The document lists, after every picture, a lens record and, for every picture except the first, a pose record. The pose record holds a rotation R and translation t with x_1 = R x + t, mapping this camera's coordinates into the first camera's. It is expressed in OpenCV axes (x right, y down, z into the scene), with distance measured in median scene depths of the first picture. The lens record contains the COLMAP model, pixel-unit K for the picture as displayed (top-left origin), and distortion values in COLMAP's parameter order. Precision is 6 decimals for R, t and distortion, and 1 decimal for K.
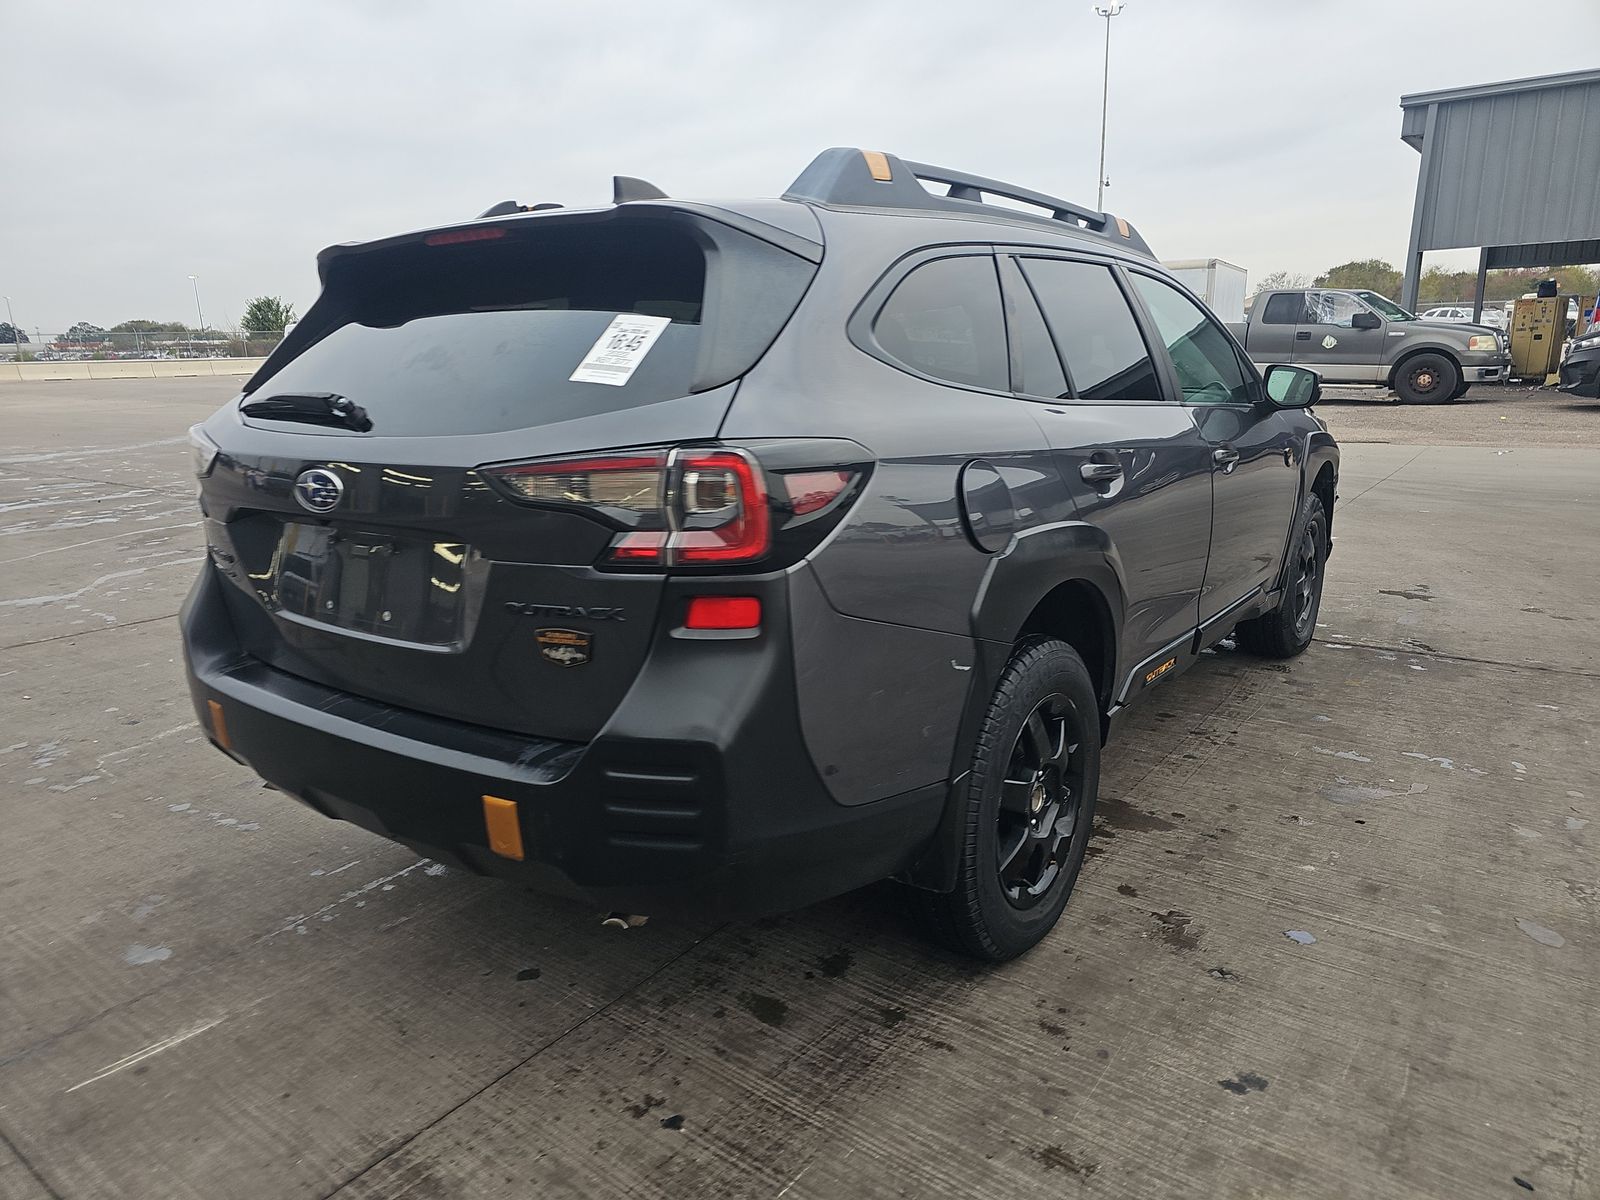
lens RADIAL K [[1066.3, 0, 791.5], [0, 1066.3, 630.4], [0, 0, 1]] dist [0.034930, -0.021286]
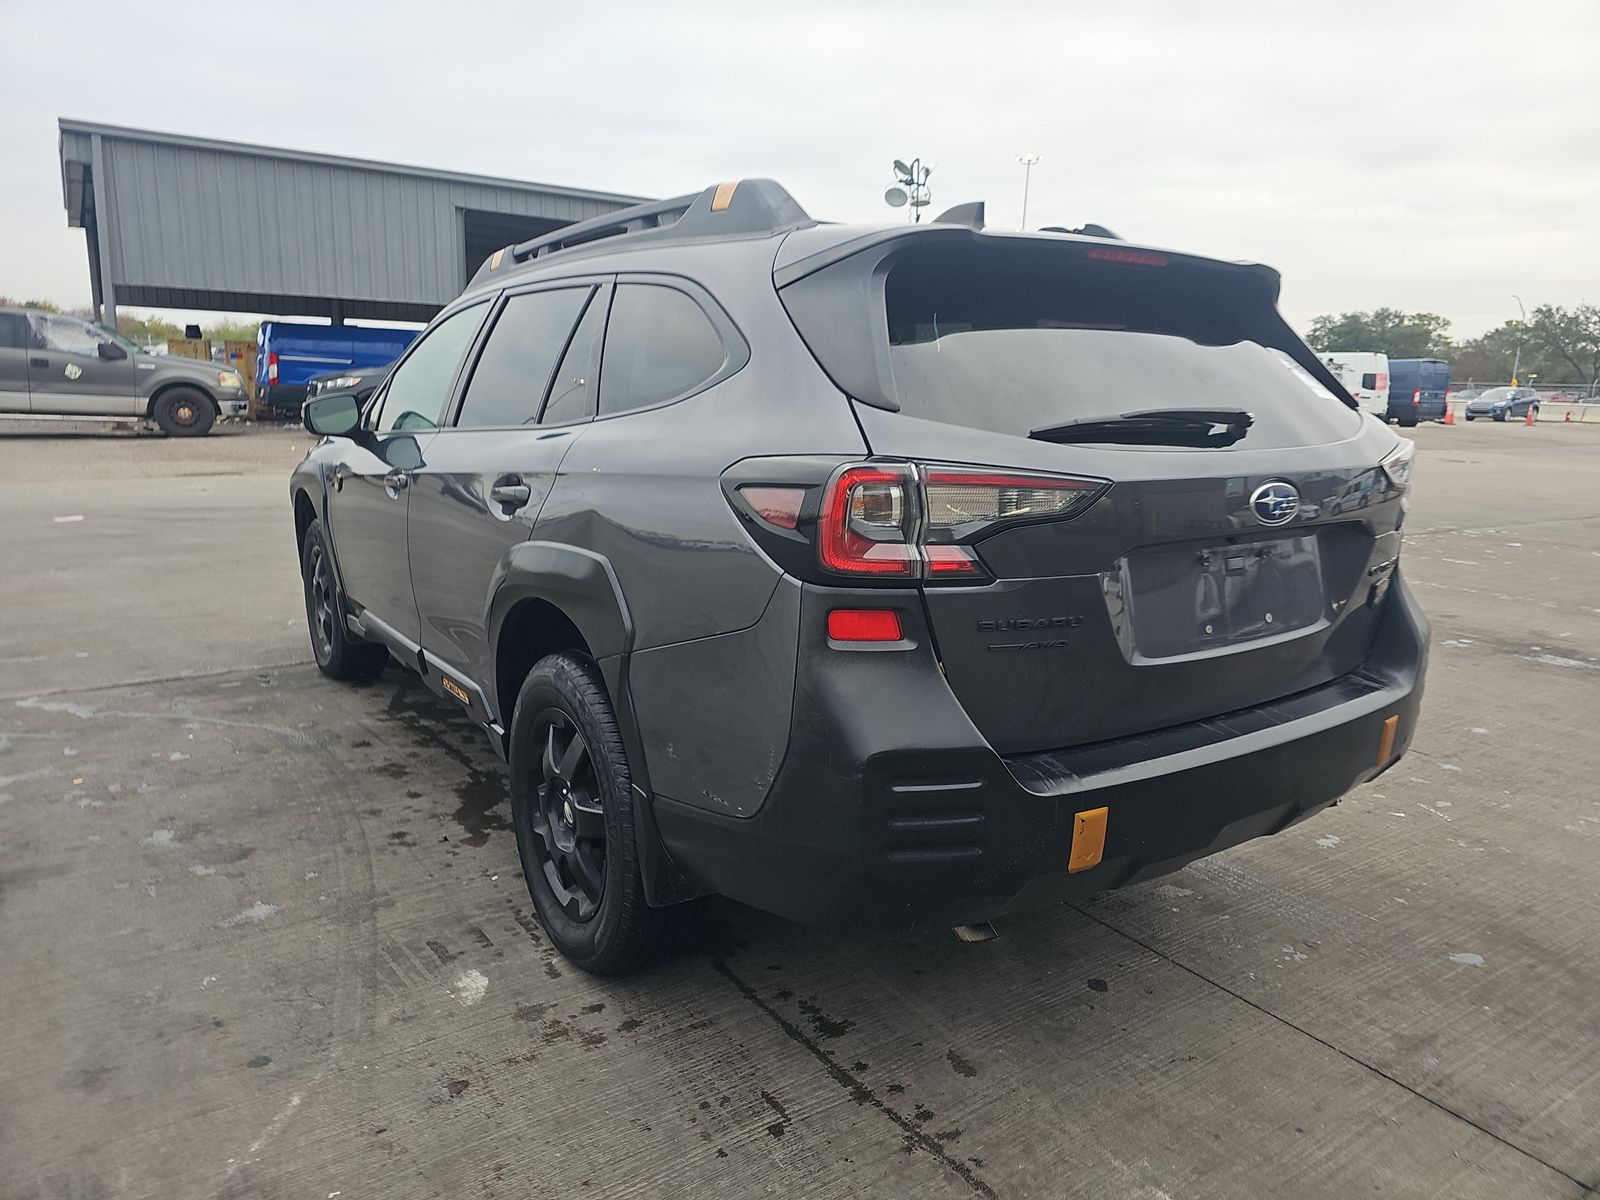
lens RADIAL K [[1059.7, 0, 800.7], [0, 1059.7, 643.3], [0, 0, 1]] dist [0.001124, 0.000906]
pose [[0.317843, -0.192711, 0.928352, -0.206922], [0.208998, 0.969283, 0.129652, -0.030676], [-0.924822, 0.152815, 0.348356, 0.149028]]
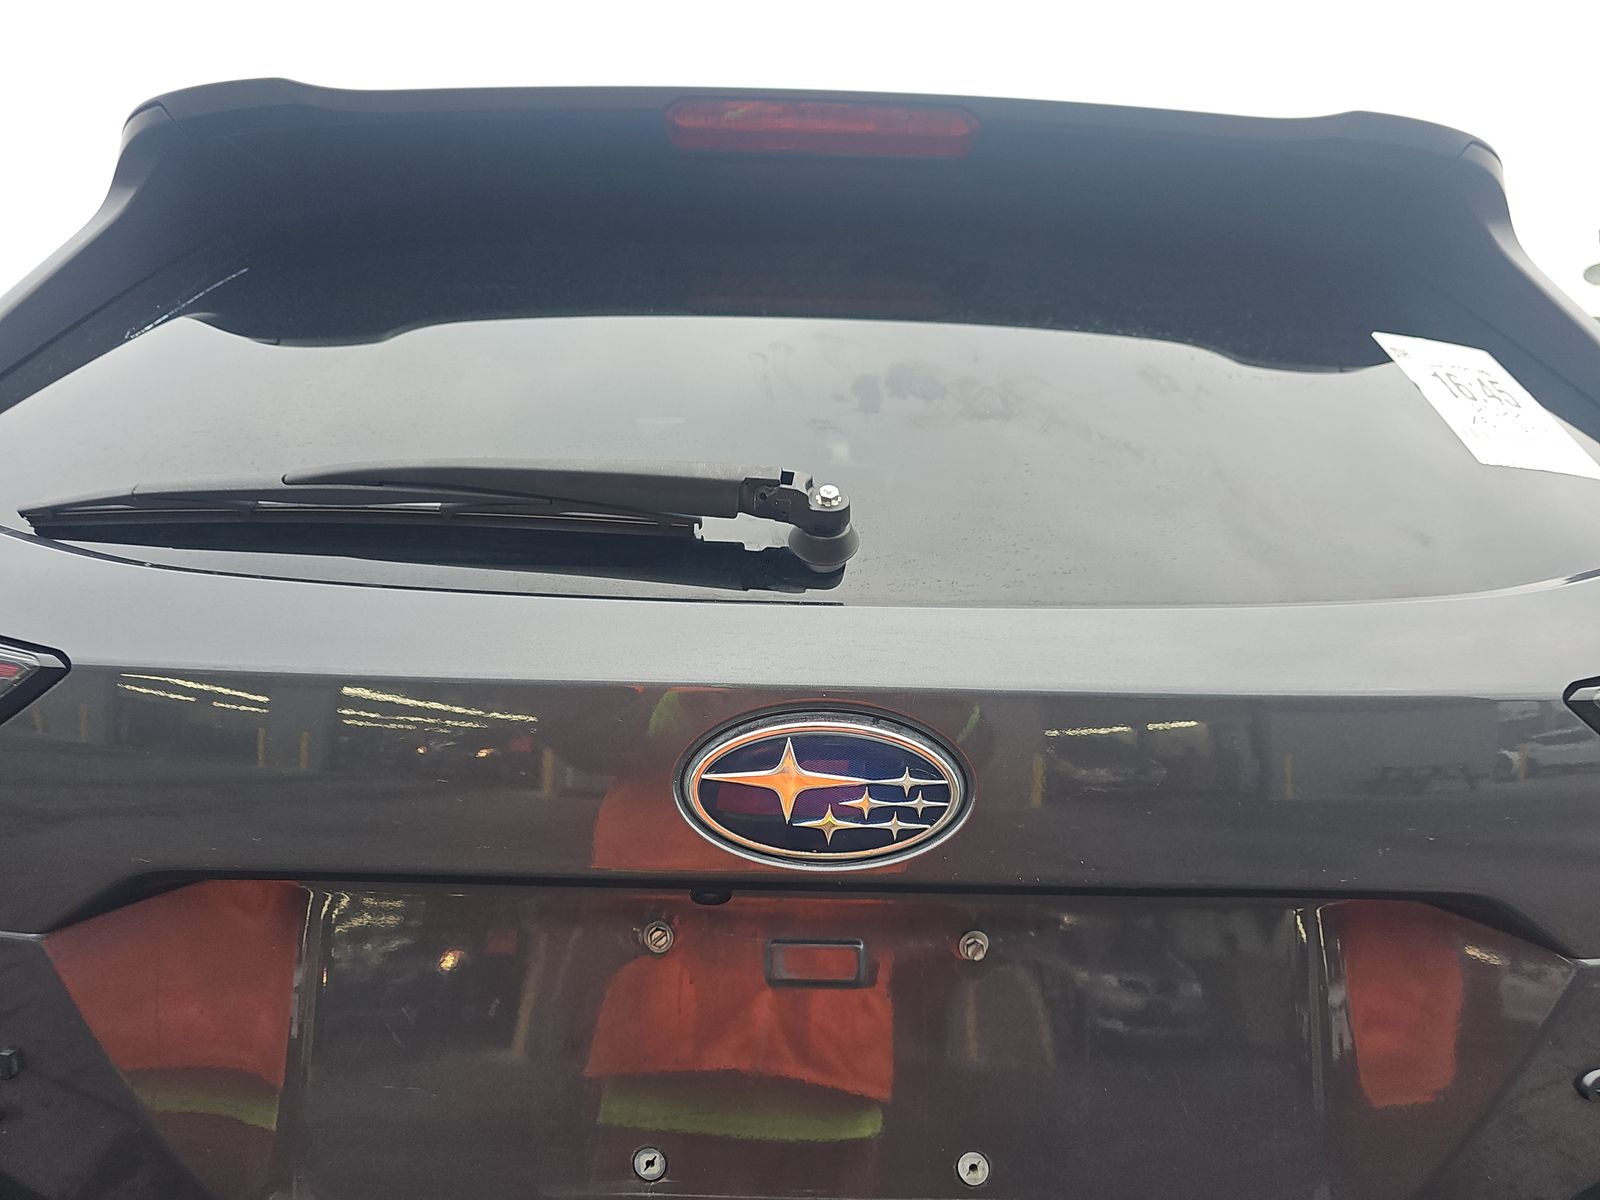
lens RADIAL K [[1066.3, 0, 791.5], [0, 1066.3, 630.4], [0, 0, 1]] dist [0.034930, -0.021286]
pose [[0.806930, -0.018887, 0.590344, -0.084786], [0.105731, 0.987963, -0.112913, -0.019562], [-0.581106, 0.153531, 0.799215, 0.105726]]
